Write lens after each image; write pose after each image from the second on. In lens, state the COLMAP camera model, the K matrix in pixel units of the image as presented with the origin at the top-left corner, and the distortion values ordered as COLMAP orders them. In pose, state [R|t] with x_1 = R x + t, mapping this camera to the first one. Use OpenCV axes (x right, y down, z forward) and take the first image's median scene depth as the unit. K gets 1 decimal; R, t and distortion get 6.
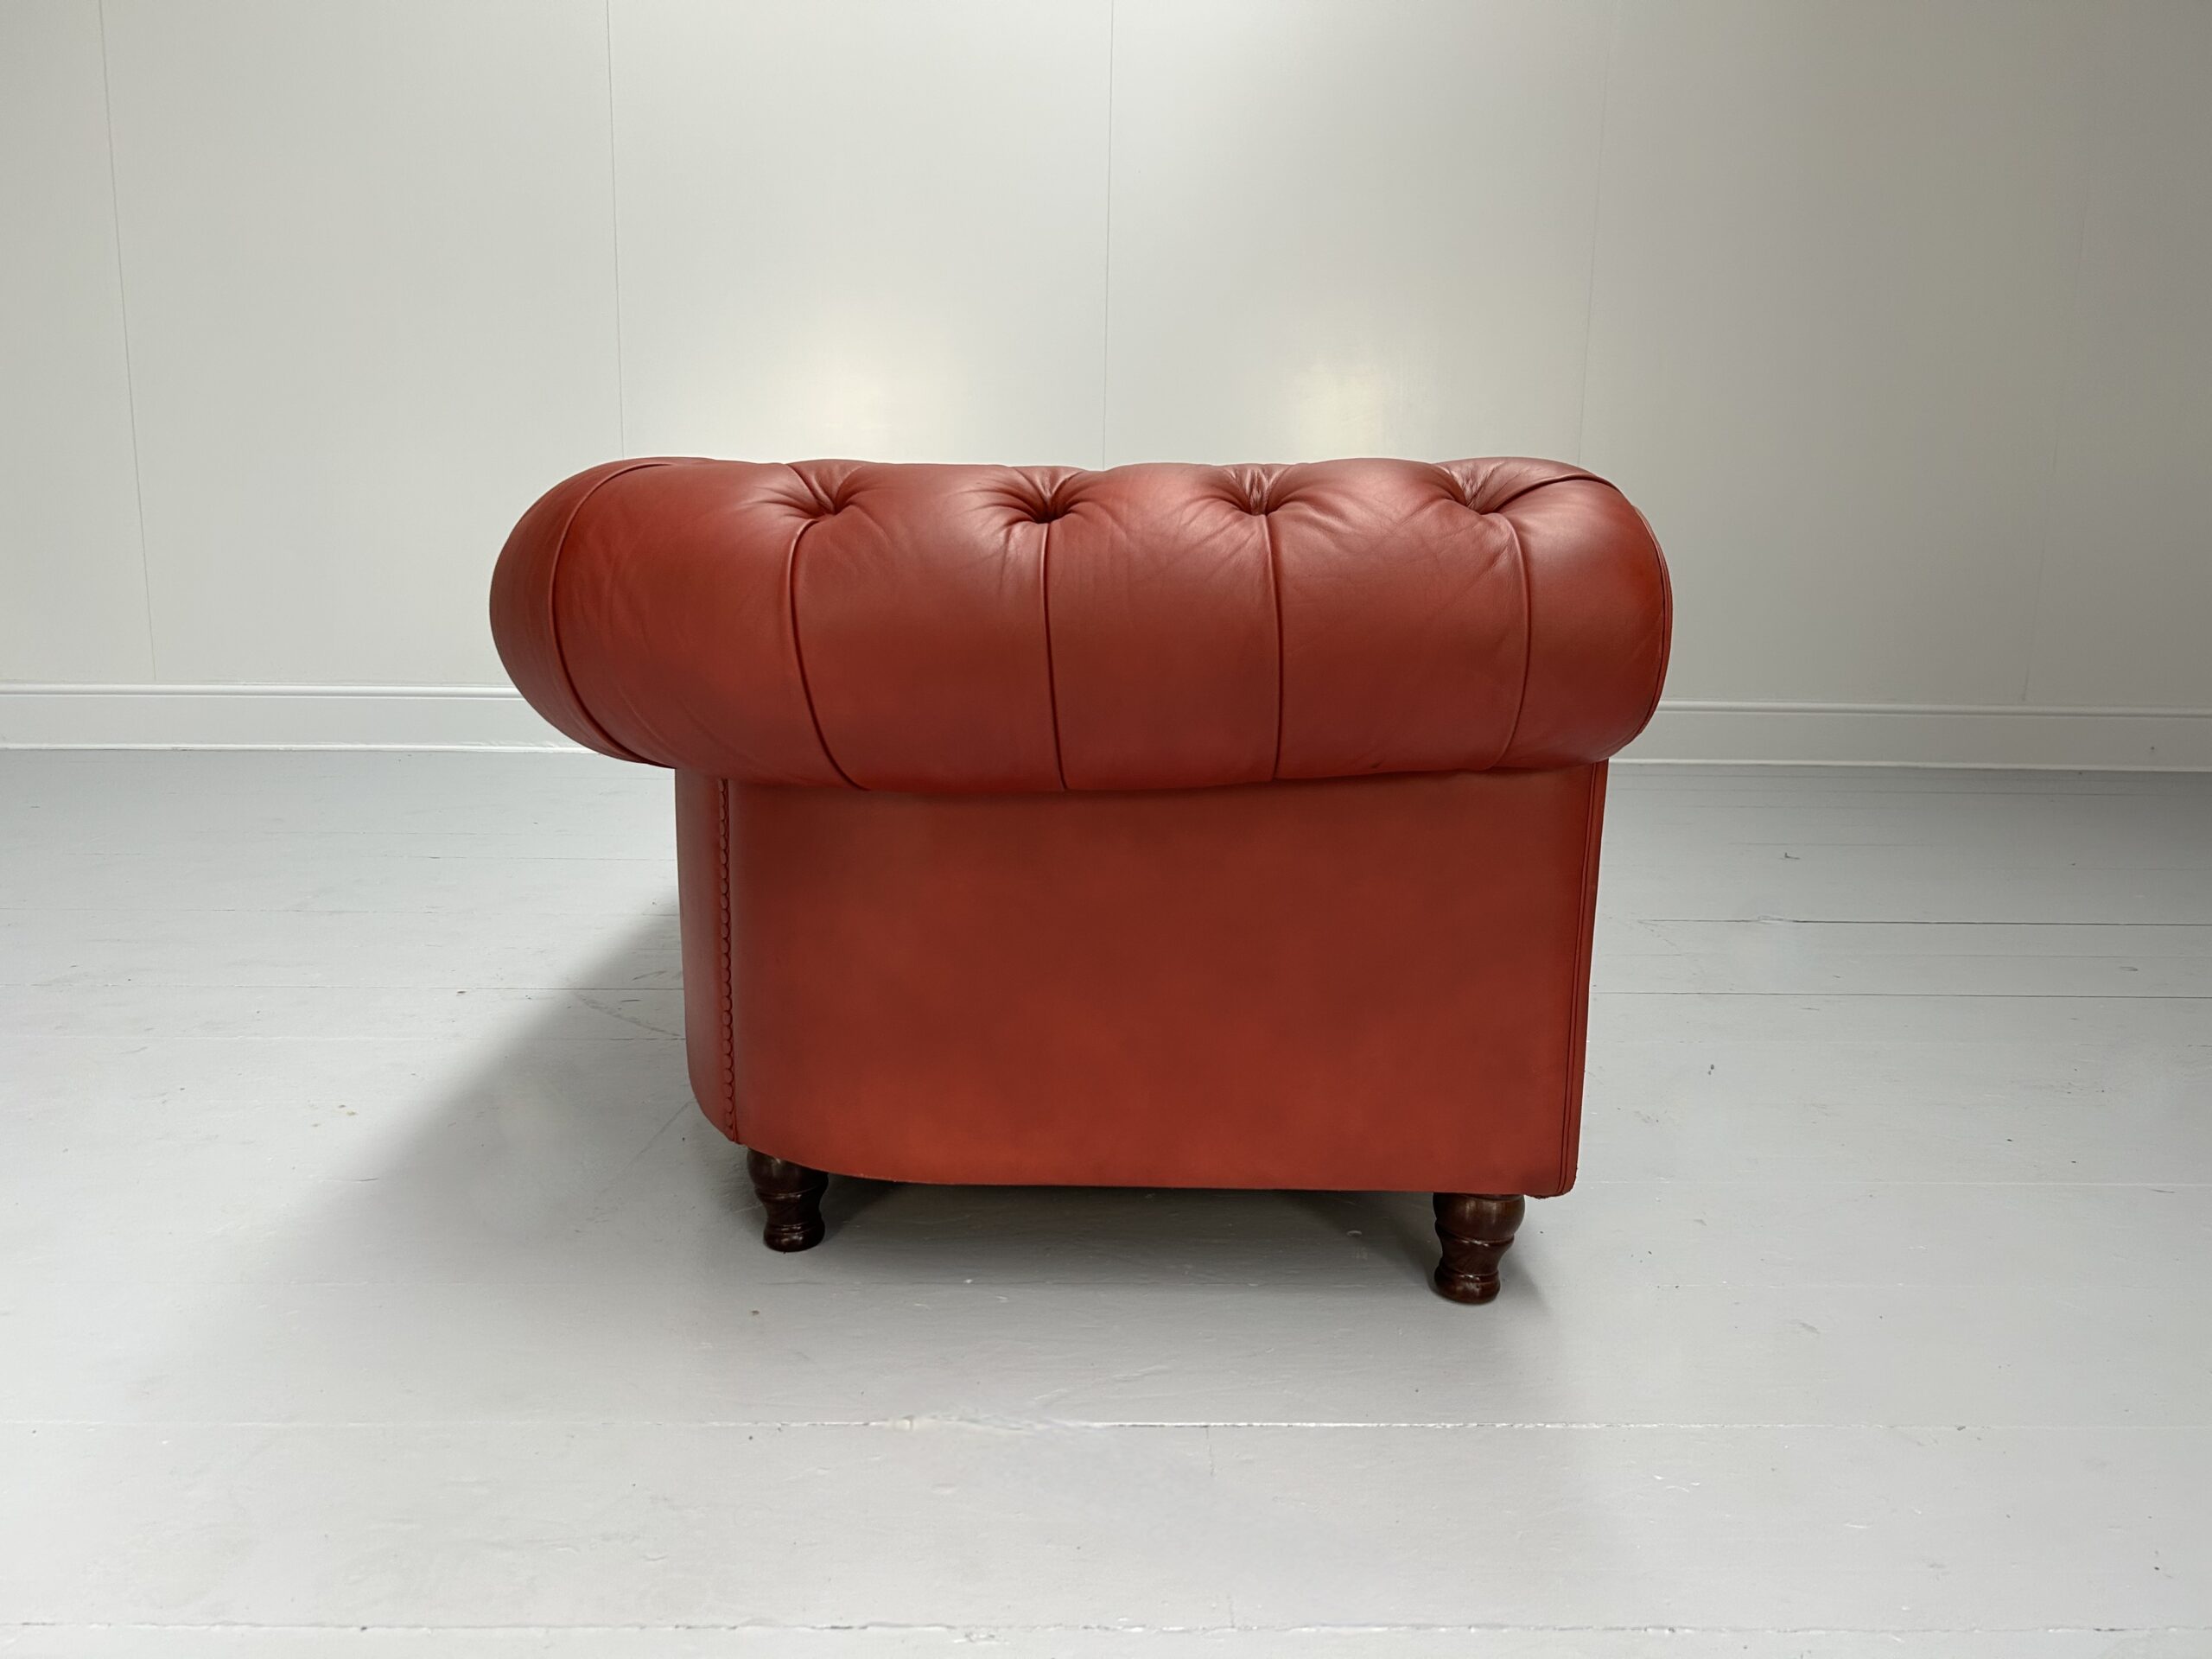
lens RADIAL K [[1676.8, 0, 1107.8], [0, 1676.8, 833.6], [0, 0, 1]] dist [0.045087, -0.053537]
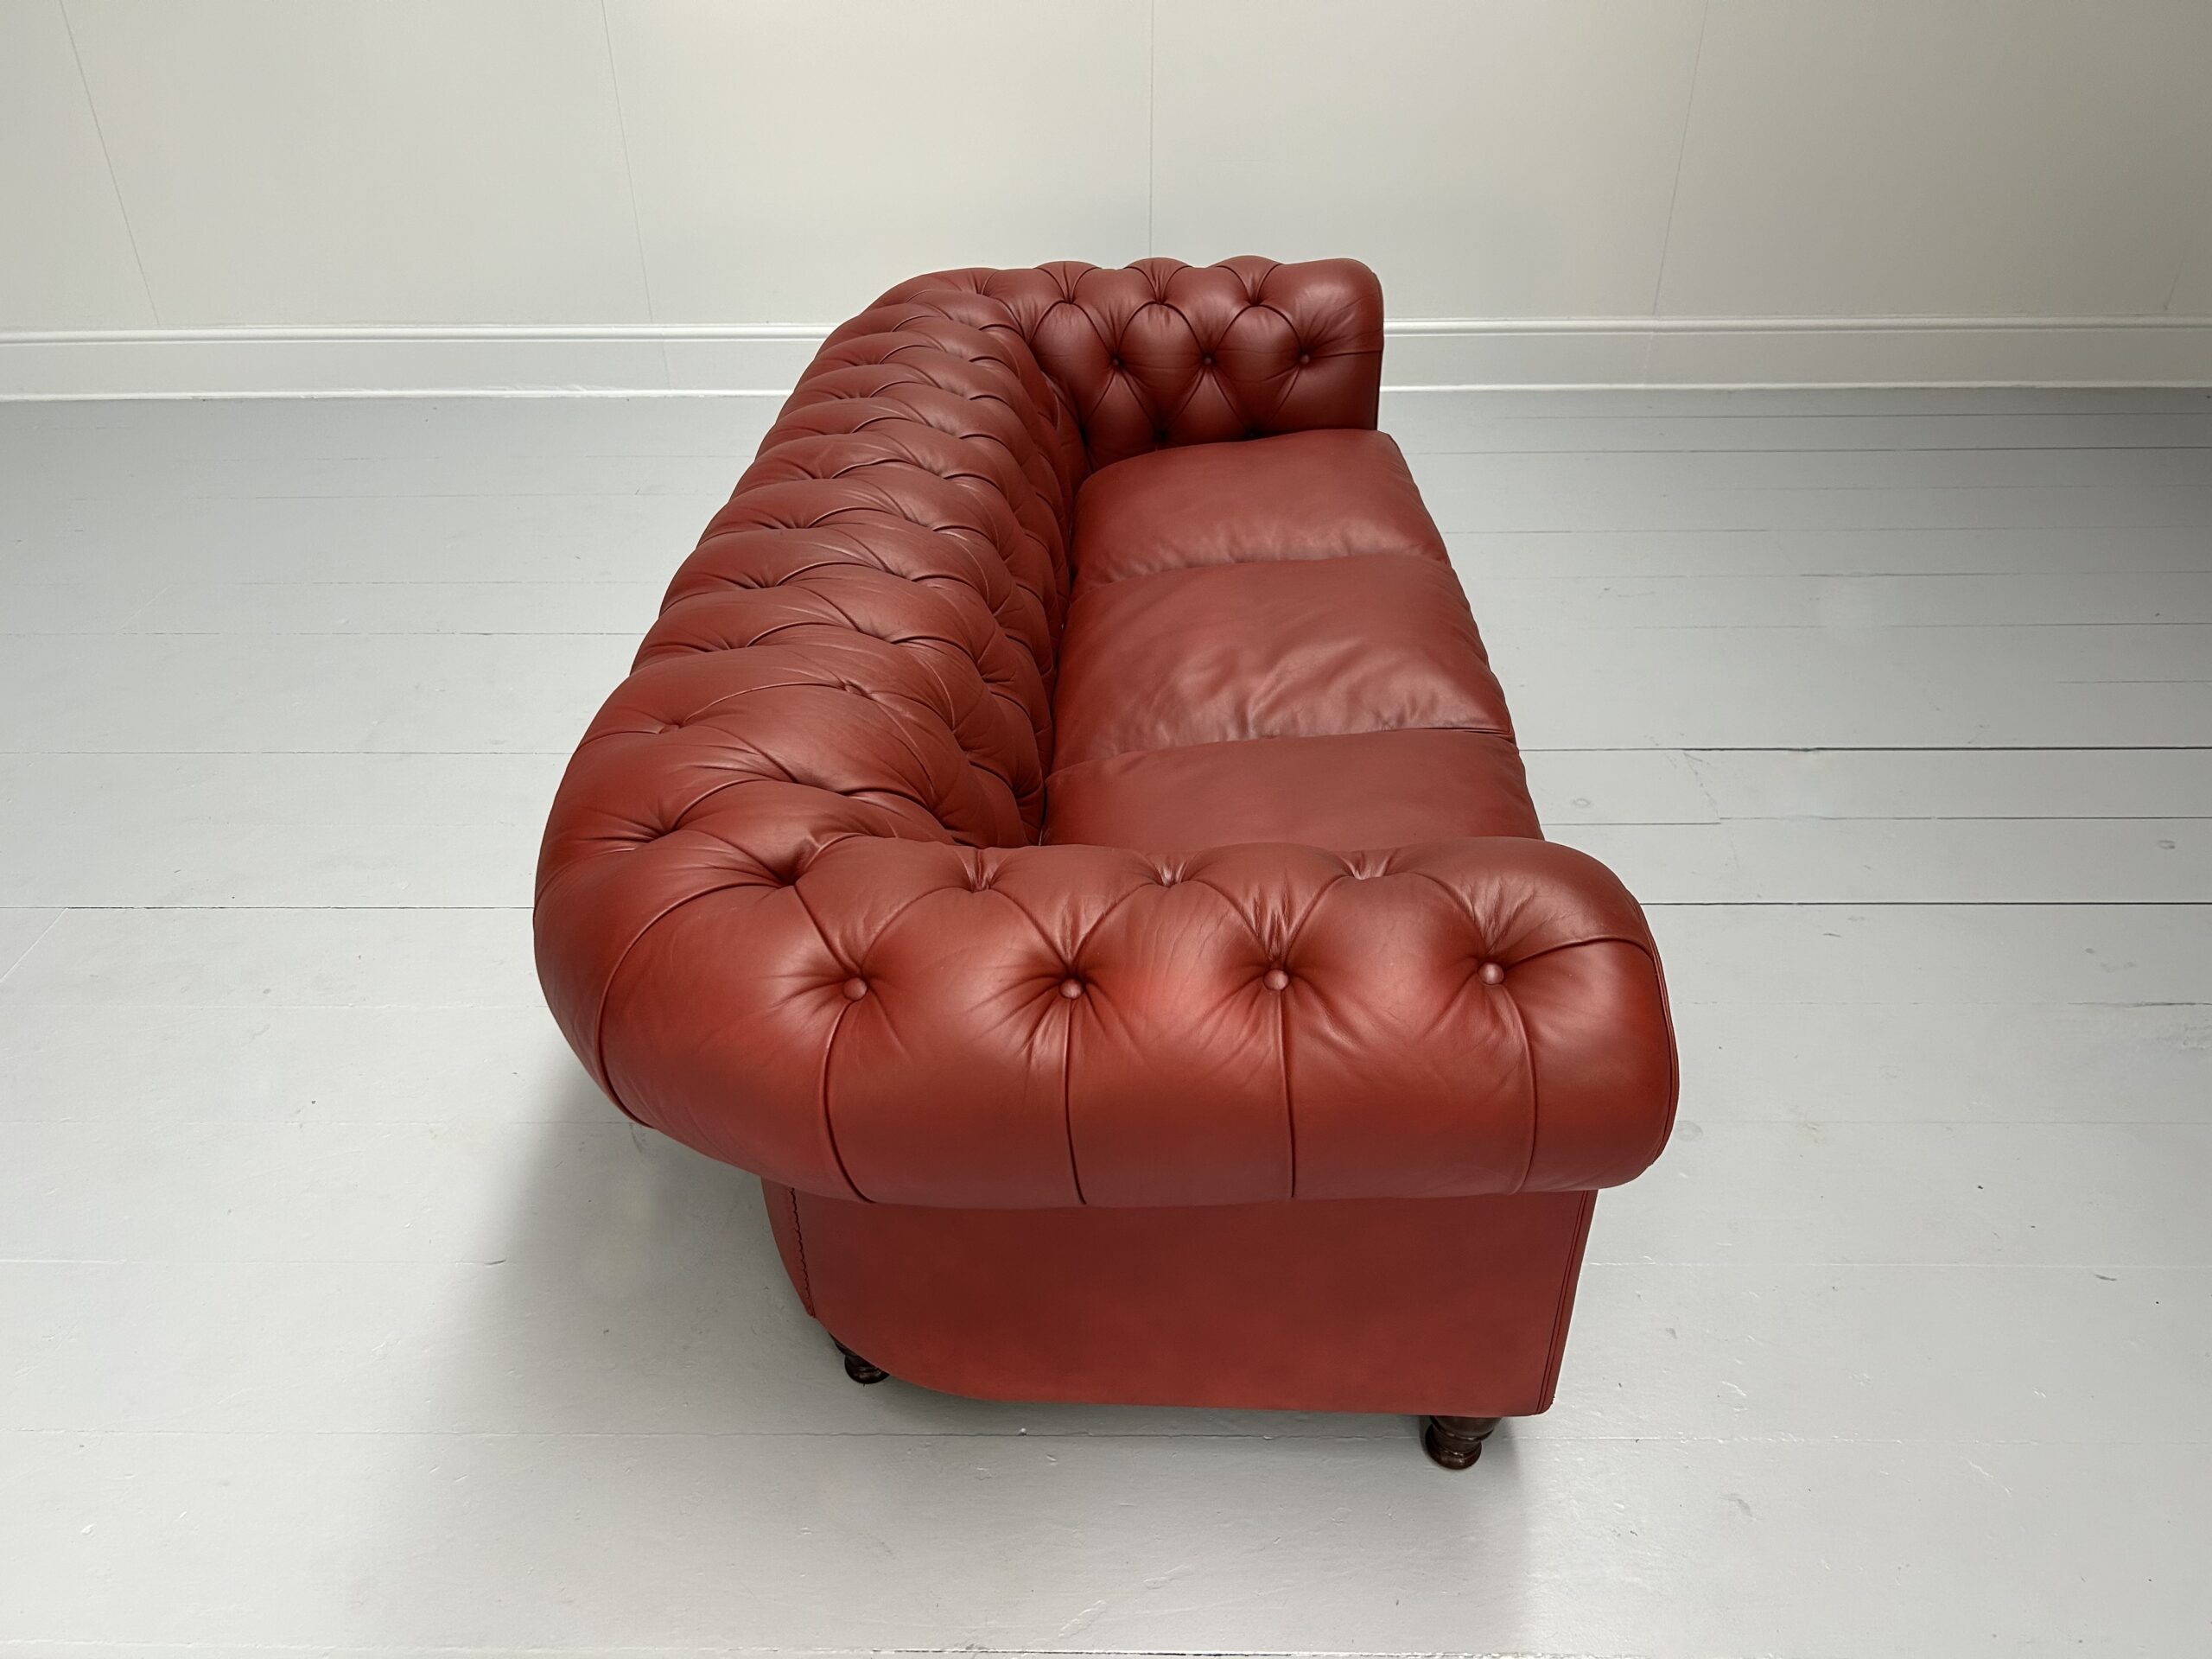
lens RADIAL K [[1676.8, 0, 1106.2], [0, 1676.8, 866.6], [0, 0, 1]] dist [0.045087, -0.053537]
pose [[0.999157, -0.004561, -0.040809, 0.027982], [0.019868, 0.923443, 0.383221, -0.631157], [0.035937, -0.383709, 0.922755, 0.087673]]
